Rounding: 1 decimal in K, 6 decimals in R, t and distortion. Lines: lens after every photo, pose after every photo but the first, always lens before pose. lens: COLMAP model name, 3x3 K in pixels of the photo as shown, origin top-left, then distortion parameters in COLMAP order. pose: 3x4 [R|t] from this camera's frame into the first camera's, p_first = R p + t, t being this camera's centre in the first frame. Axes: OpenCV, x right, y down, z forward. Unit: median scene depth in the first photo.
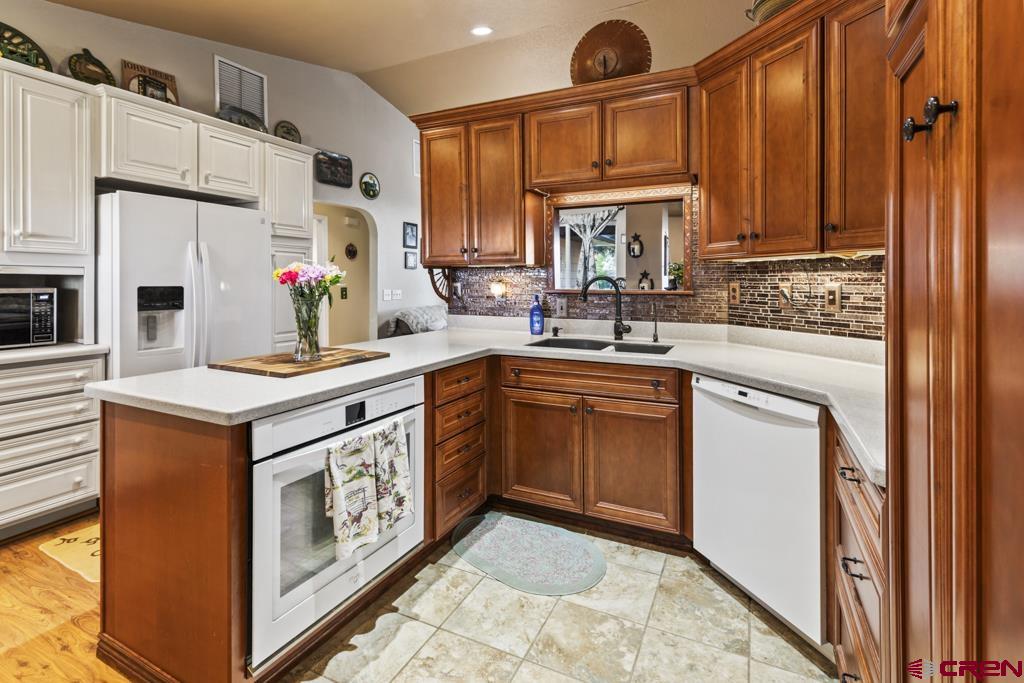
lens RADIAL K [[476.4, 0, 522.7], [0, 476.4, 285.9], [0, 0, 1]] dist [-0.000269, -0.001645]
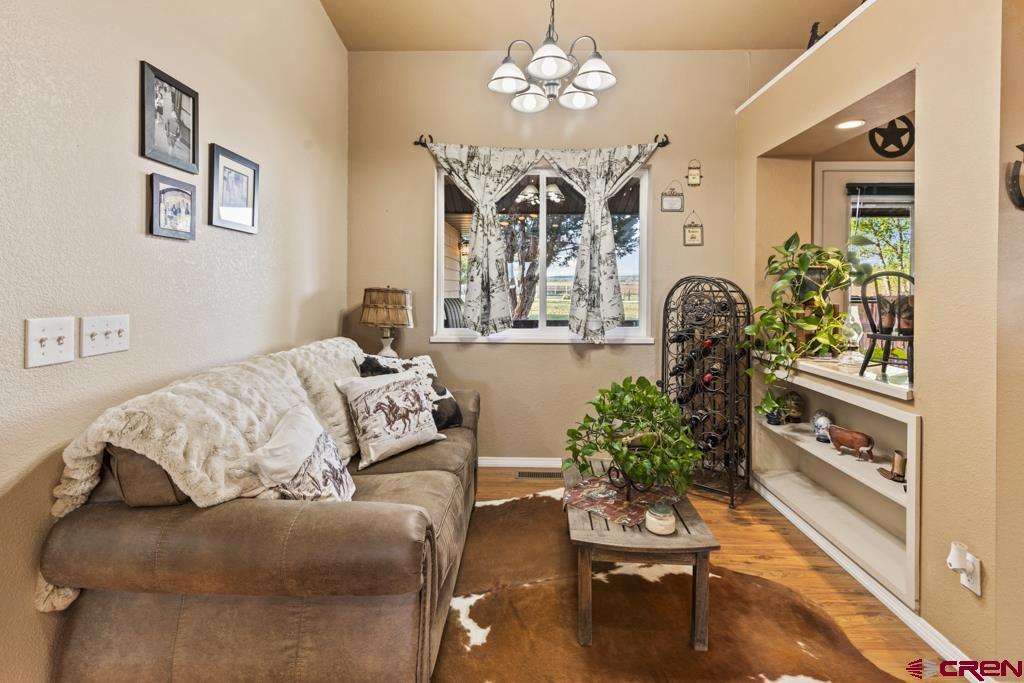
lens RADIAL K [[476.4, 0, 526.7], [0, 476.4, 288.5], [0, 0, 1]] dist [-0.000269, -0.001645]
pose [[0.908281, -0.000785, 0.418359, -0.161721], [0.000034, 0.999998, 0.001803, -0.005830], [-0.418360, -0.001624, 0.908280, 0.654392]]
